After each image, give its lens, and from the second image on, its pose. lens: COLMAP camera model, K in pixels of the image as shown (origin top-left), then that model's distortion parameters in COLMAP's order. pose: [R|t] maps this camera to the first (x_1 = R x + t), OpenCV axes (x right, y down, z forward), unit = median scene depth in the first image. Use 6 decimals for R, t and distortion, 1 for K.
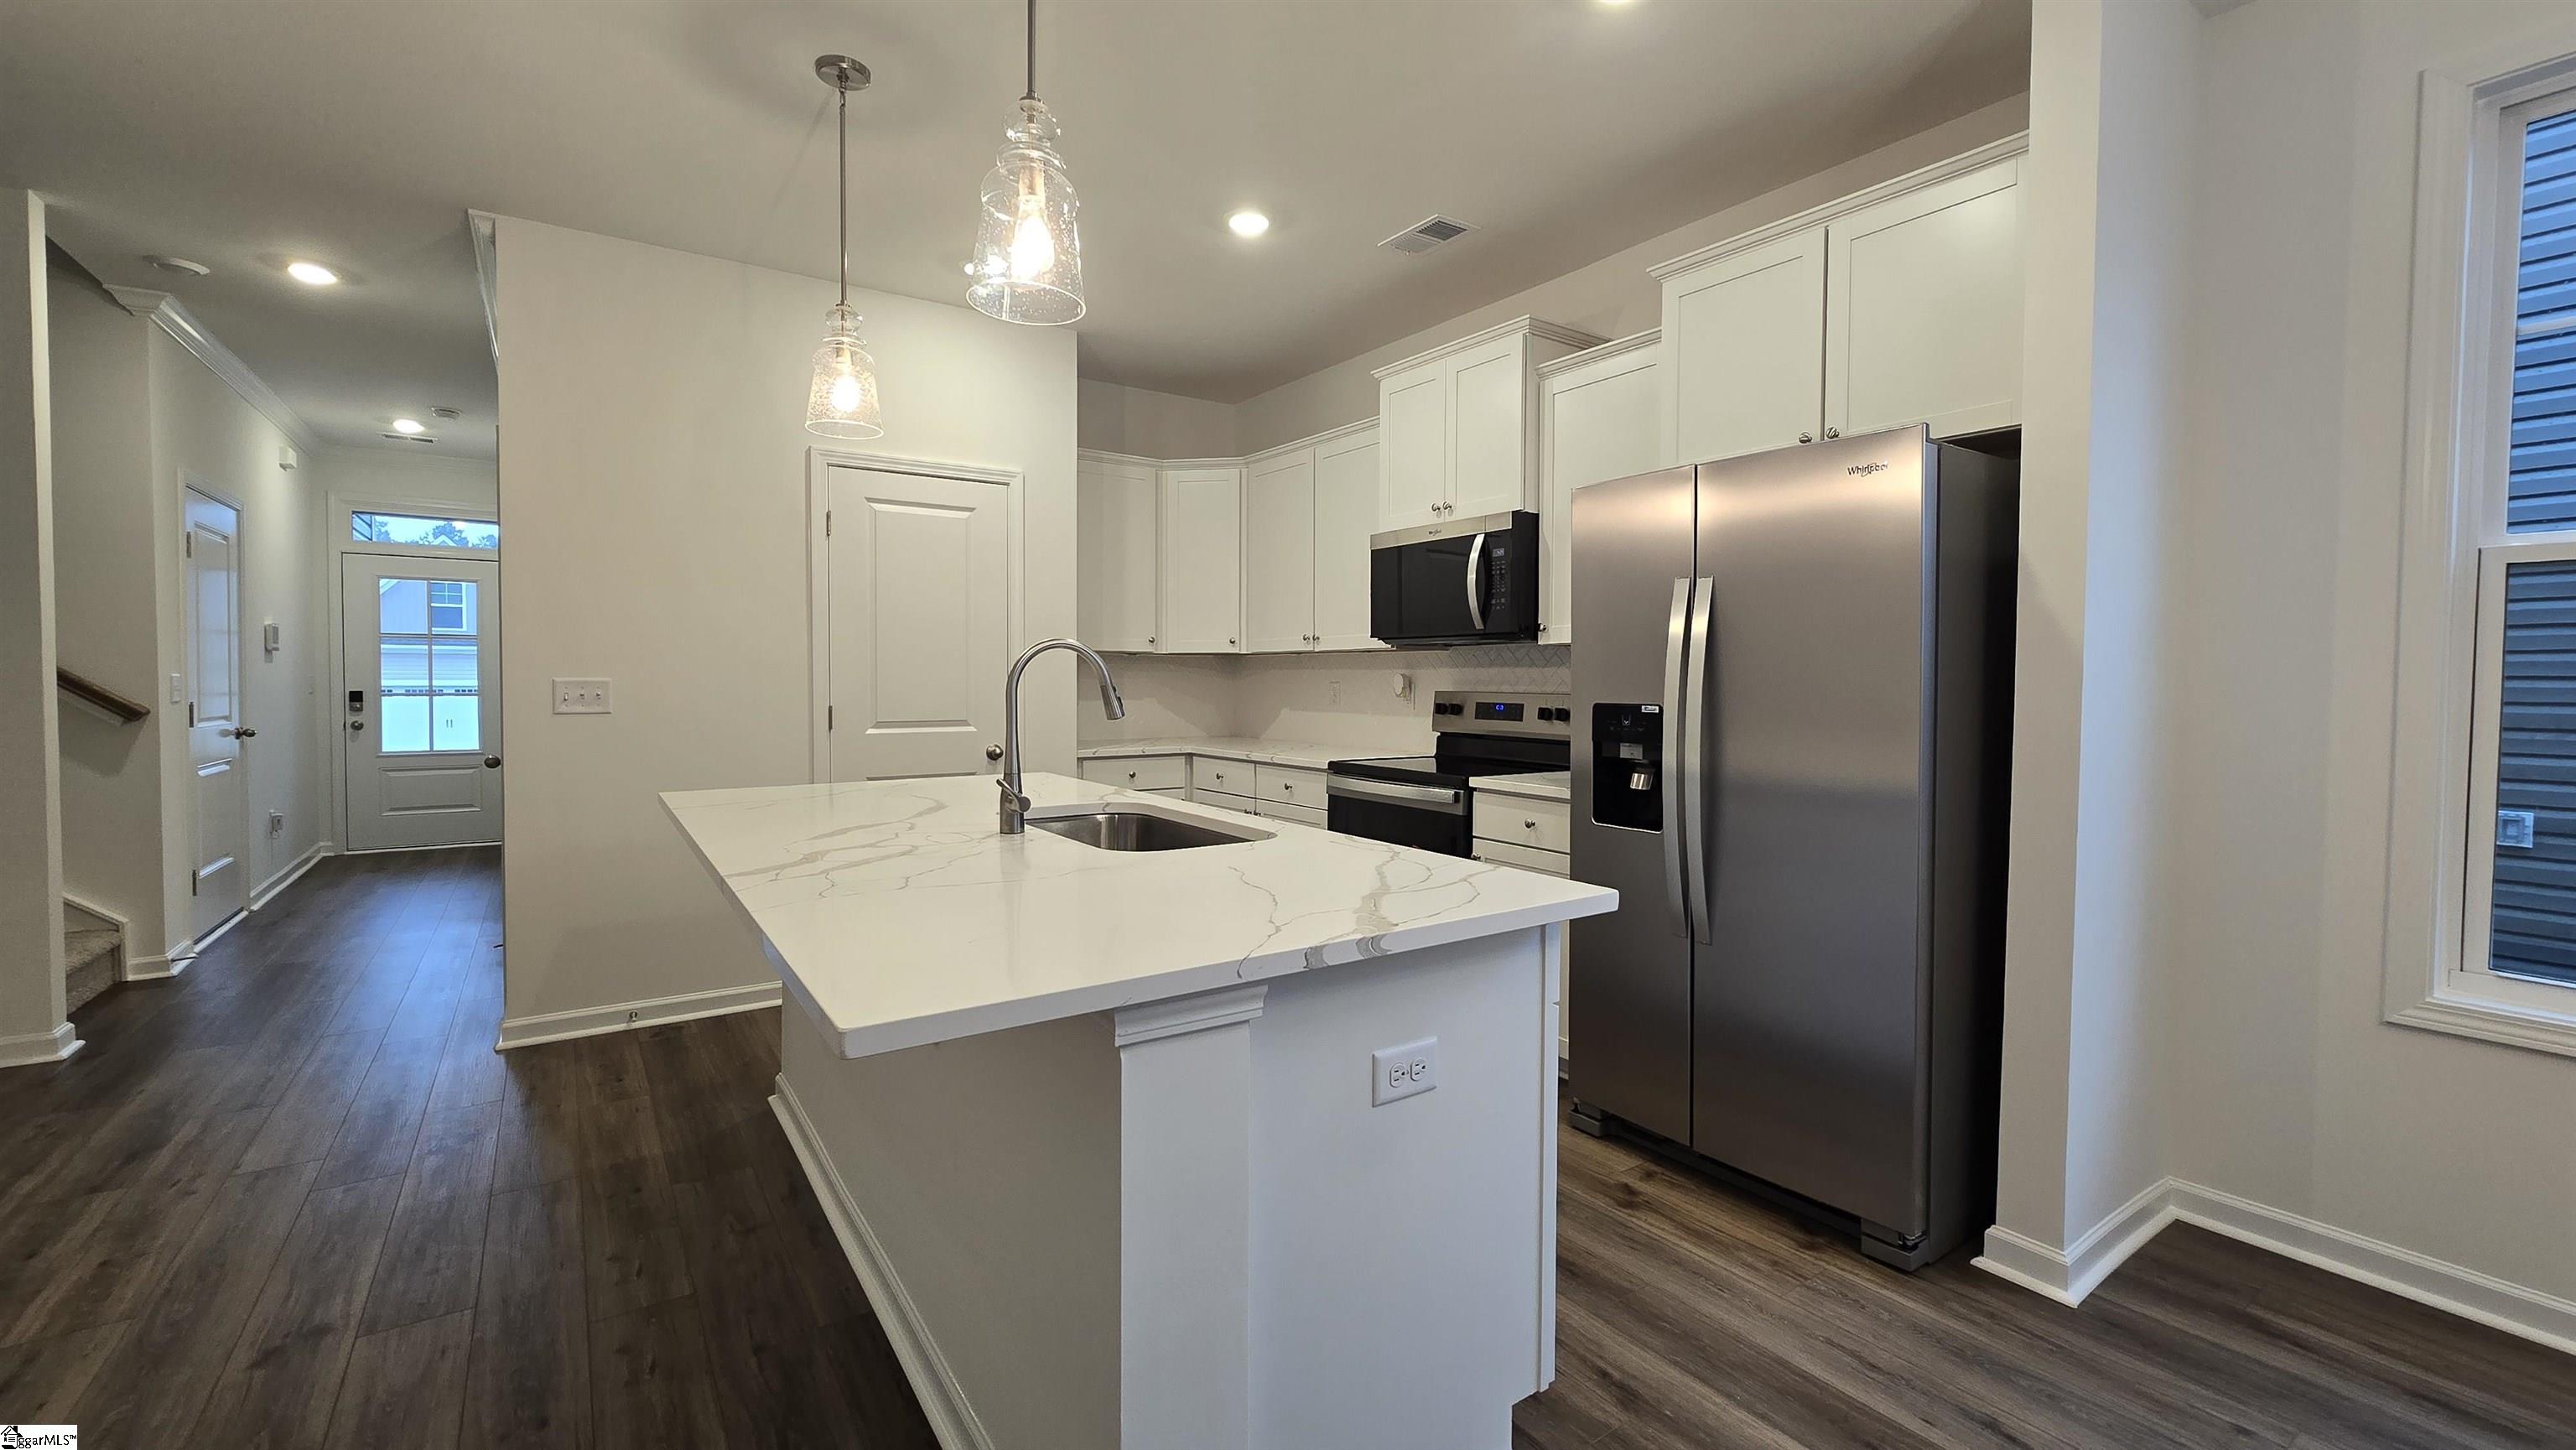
lens RADIAL K [[1083.3, 0, 1281.0], [0, 1083.3, 712.7], [0, 0, 1]] dist [0.003688, 0.000658]
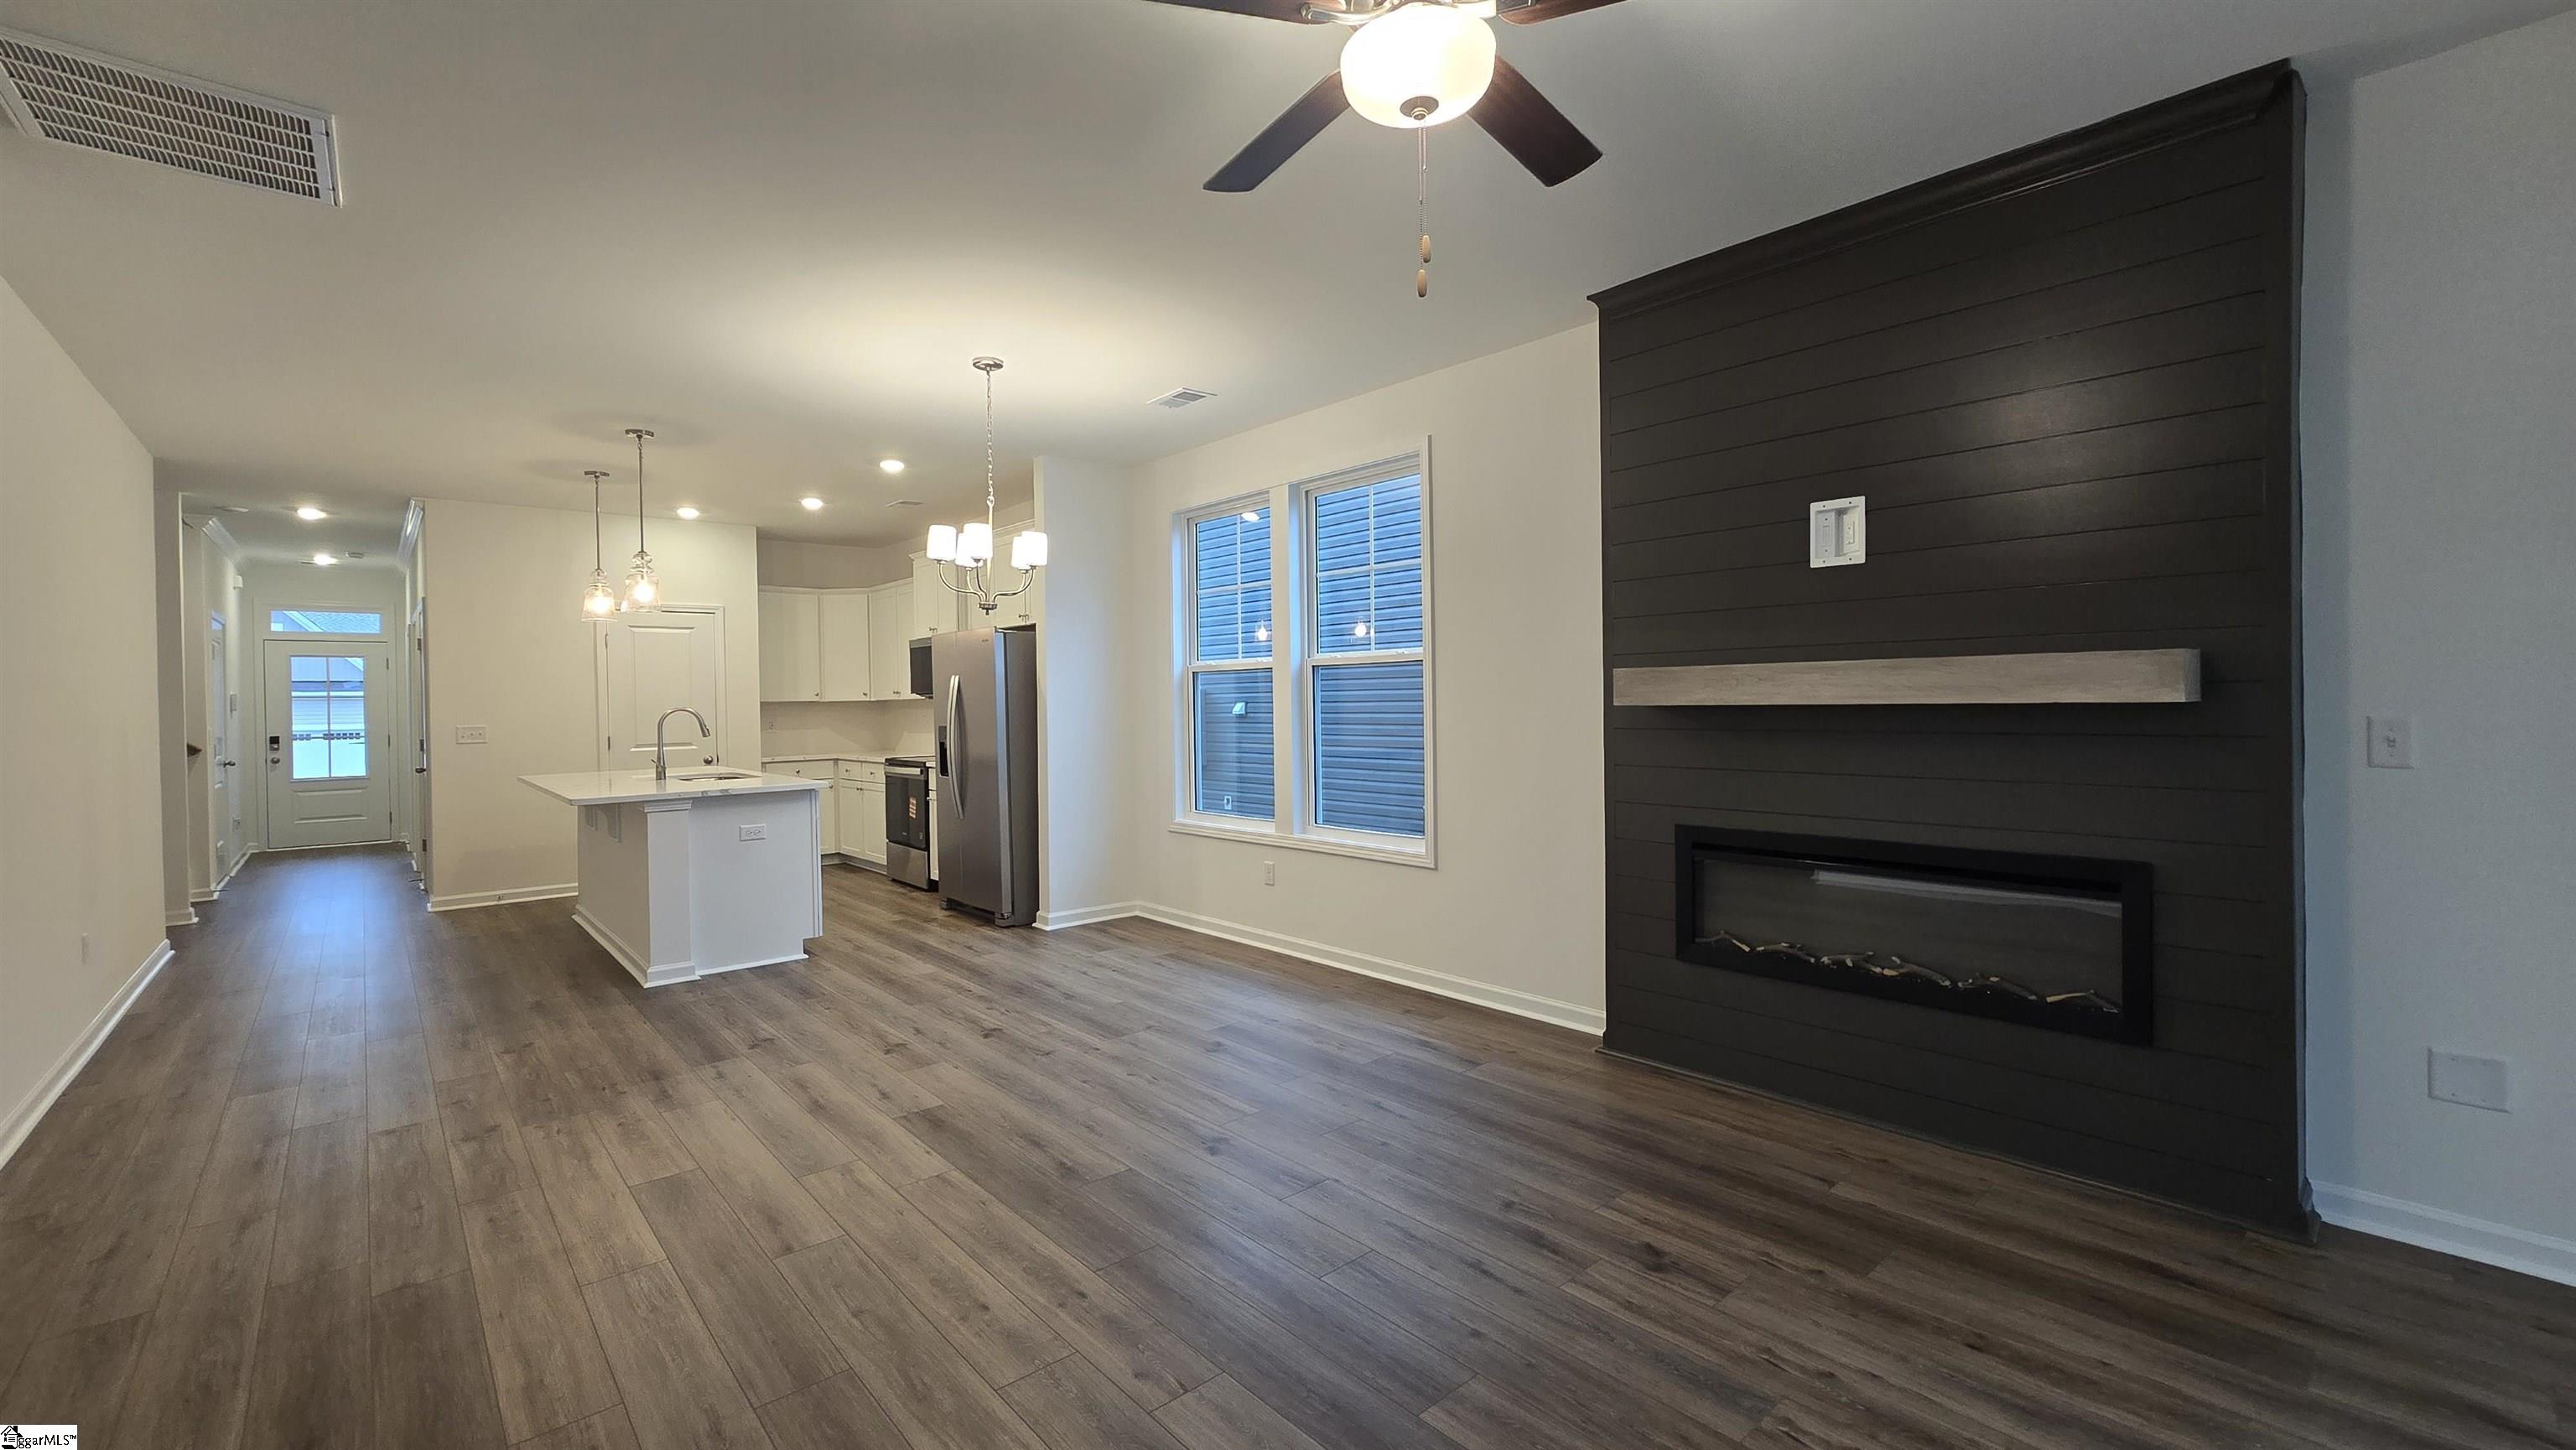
lens RADIAL K [[1083.3, 0, 1281.0], [0, 1083.3, 712.7], [0, 0, 1]] dist [0.003688, 0.000658]
pose [[0.993158, -0.023513, 0.114390, 0.509805], [0.025876, 0.999481, -0.019212, 0.018144], [-0.113879, 0.022041, 0.993250, -0.969991]]
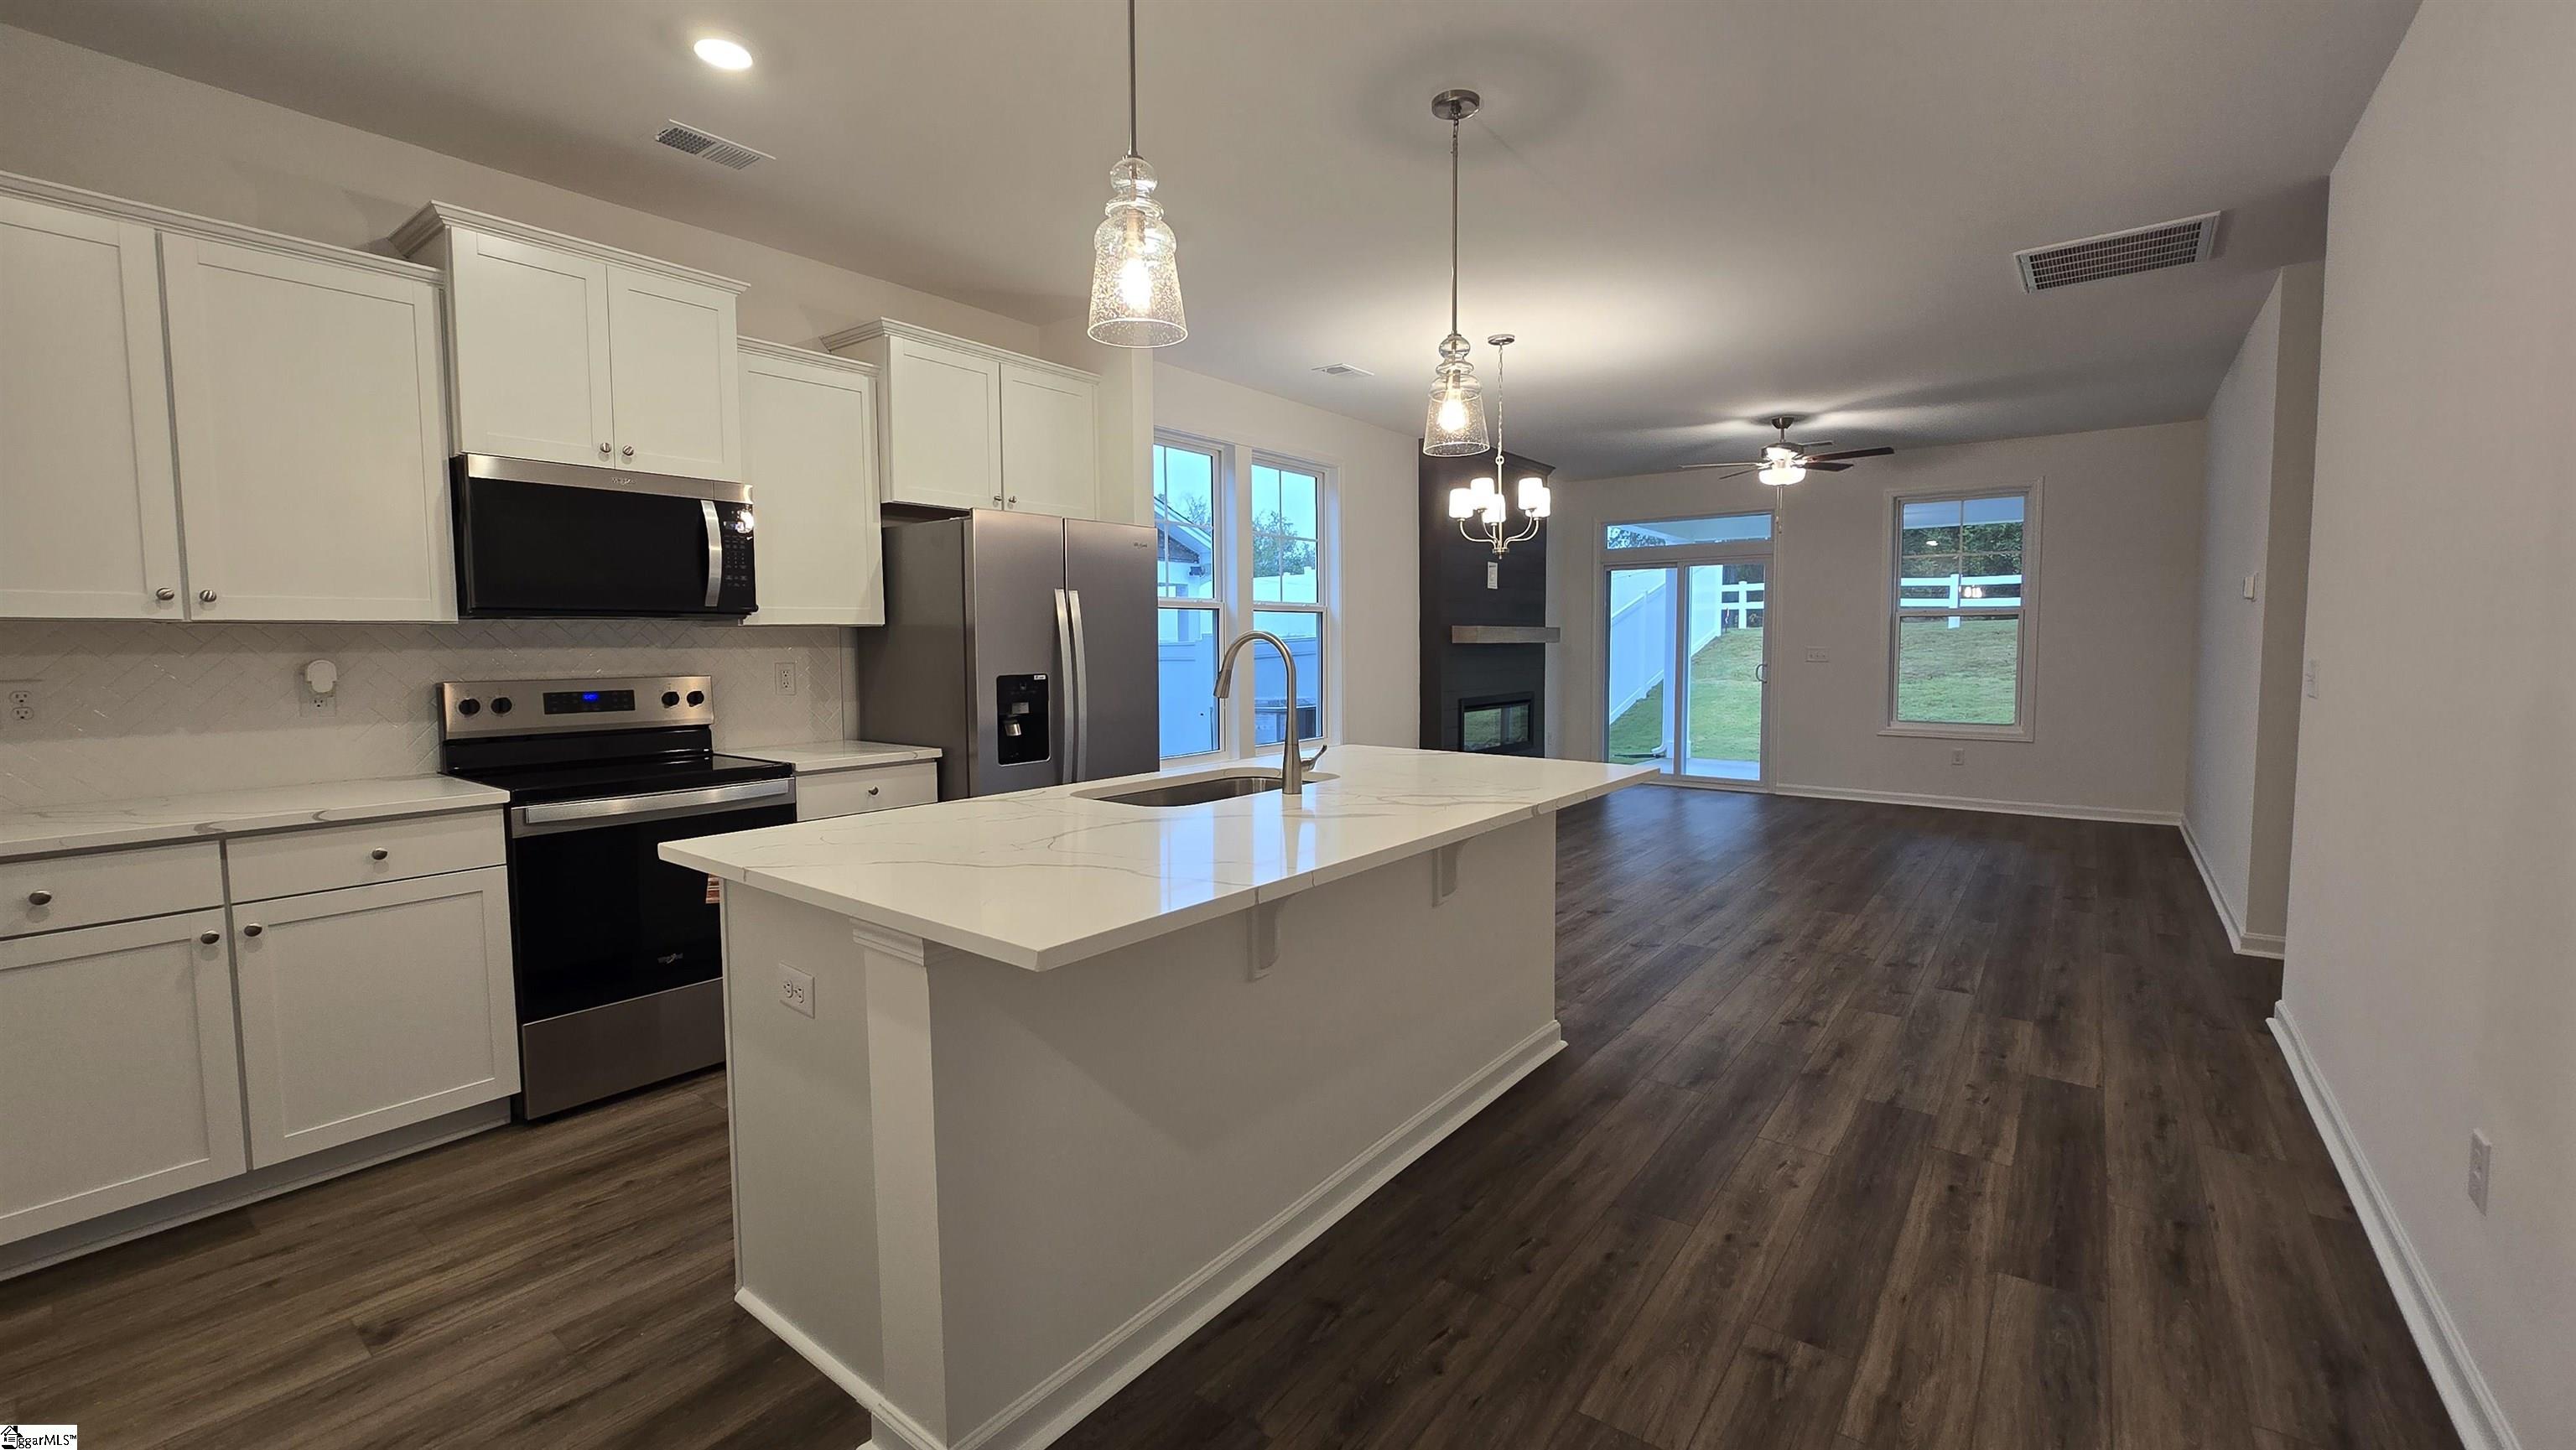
lens RADIAL K [[1024.1, 0, 1305.9], [0, 1024.1, 710.0], [0, 0, 1]] dist [-0.002435, -0.000104]
pose [[-0.325925, -0.071136, 0.942716, -0.672930], [0.032804, 0.995714, 0.086477, -0.041681], [-0.944826, 0.059110, -0.322194, 0.687202]]
